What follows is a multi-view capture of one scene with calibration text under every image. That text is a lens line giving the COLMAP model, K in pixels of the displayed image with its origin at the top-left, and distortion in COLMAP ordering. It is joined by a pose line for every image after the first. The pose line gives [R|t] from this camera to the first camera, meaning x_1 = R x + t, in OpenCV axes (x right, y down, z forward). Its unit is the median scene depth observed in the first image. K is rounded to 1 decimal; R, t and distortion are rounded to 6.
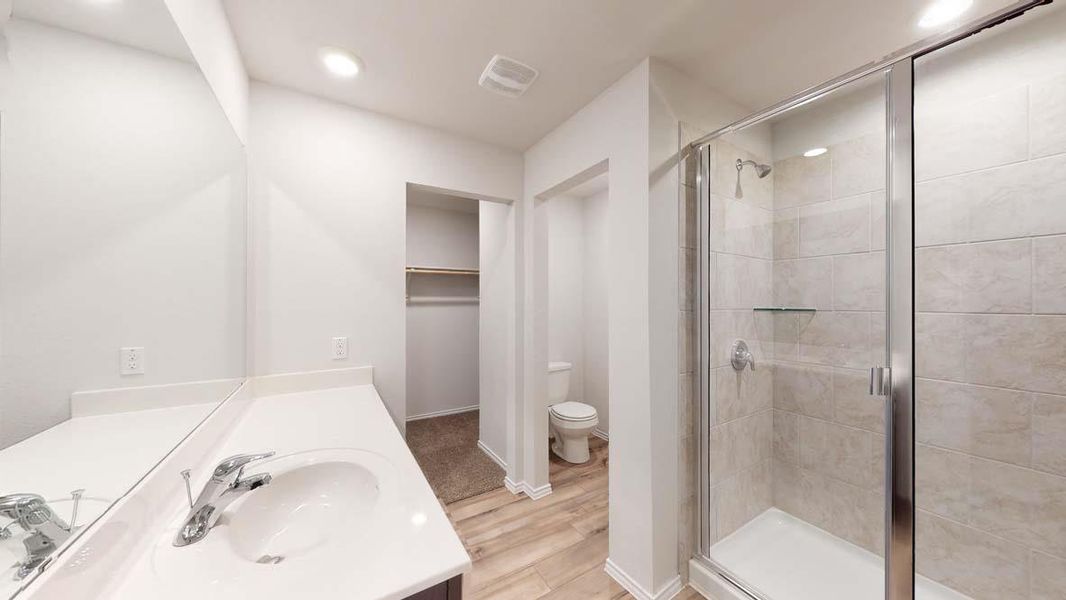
lens RADIAL K [[335.7, 0, 535.4], [0, 335.7, 301.0], [0, 0, 1]] dist [0.001833, 0.000116]
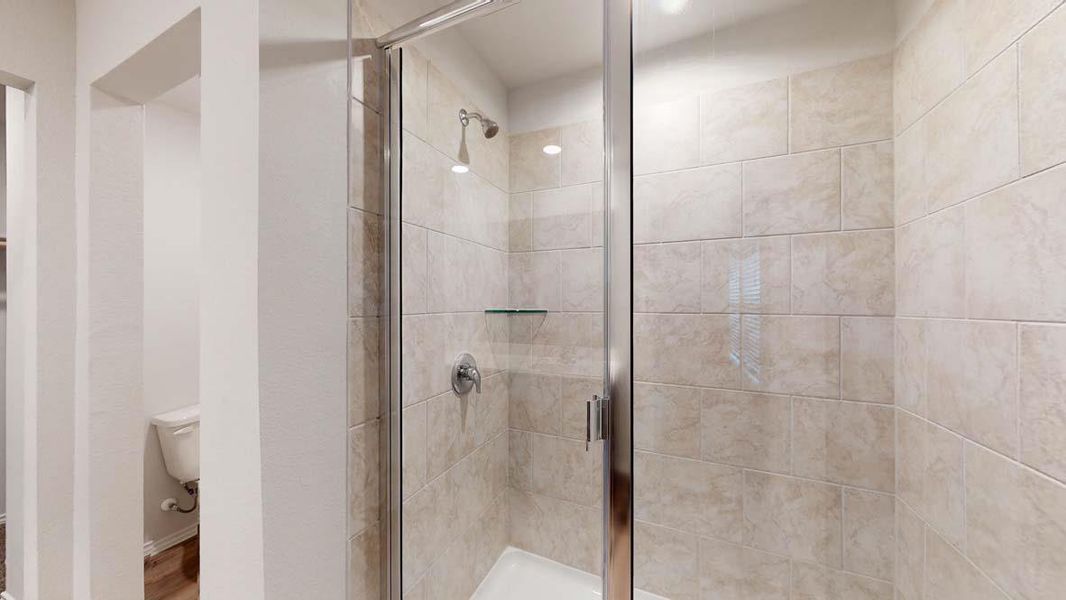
lens RADIAL K [[335.7, 0, 530.8], [0, 335.7, 301.8], [0, 0, 1]] dist [0.001833, 0.000116]
pose [[0.829105, -0.001213, 0.559091, 0.326914], [-0.000298, 0.999997, 0.002612, 0.000267], [-0.559093, -0.002332, 0.829102, 0.314582]]
